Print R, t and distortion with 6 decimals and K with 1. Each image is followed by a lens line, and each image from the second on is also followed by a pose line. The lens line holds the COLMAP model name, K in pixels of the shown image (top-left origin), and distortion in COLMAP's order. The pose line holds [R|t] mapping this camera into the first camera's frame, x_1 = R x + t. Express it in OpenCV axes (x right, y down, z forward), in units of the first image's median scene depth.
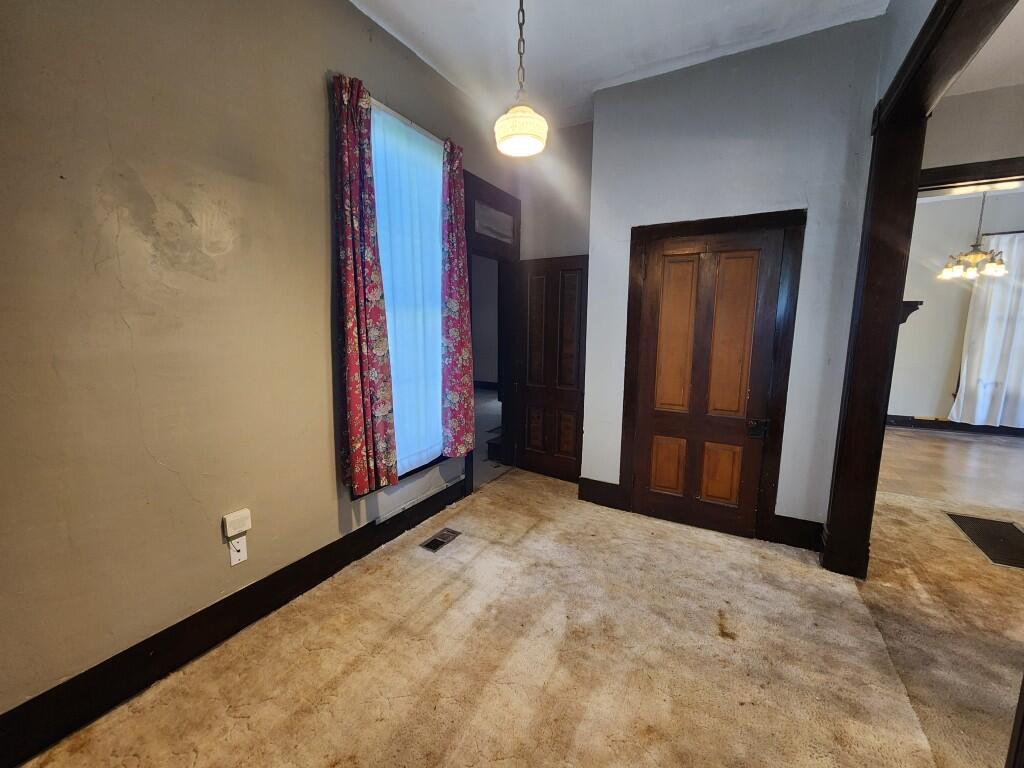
lens RADIAL K [[418.7, 0, 511.3], [0, 418.7, 385.1], [0, 0, 1]] dist [-0.001044, -0.000677]
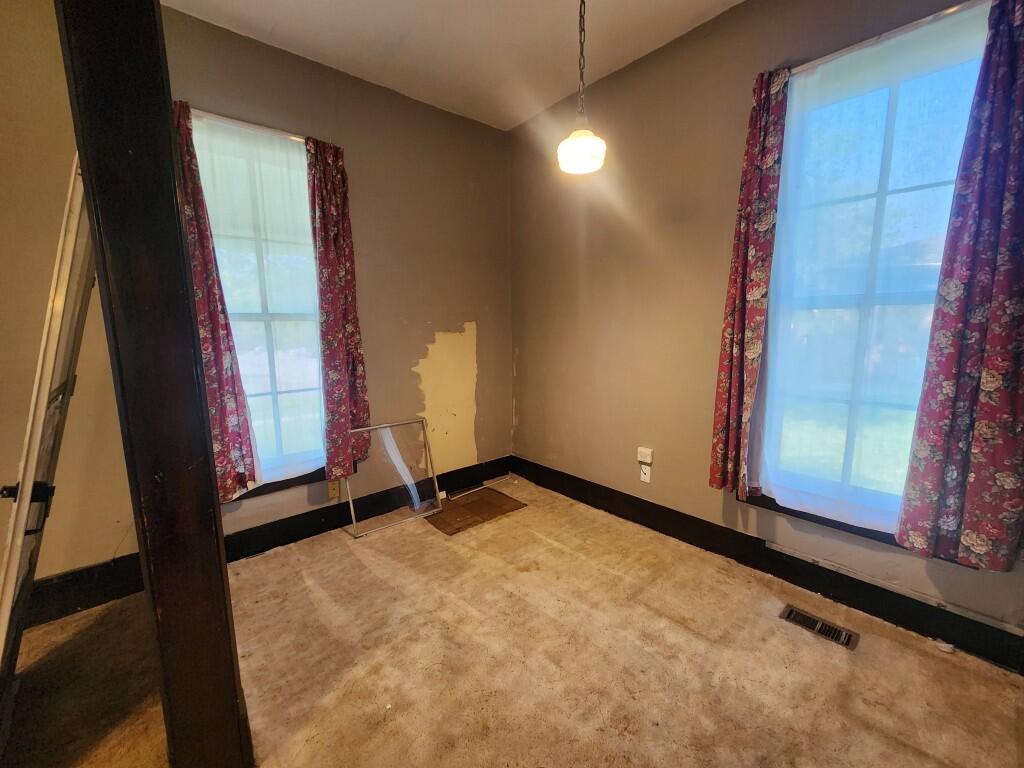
lens RADIAL K [[418.7, 0, 512.1], [0, 418.7, 385.4], [0, 0, 1]] dist [-0.001044, -0.000677]
pose [[-0.323539, 0.137652, -0.936149, 0.661168], [-0.130547, 0.973406, 0.188249, -0.104445], [0.937166, 0.183118, -0.296965, 0.700274]]
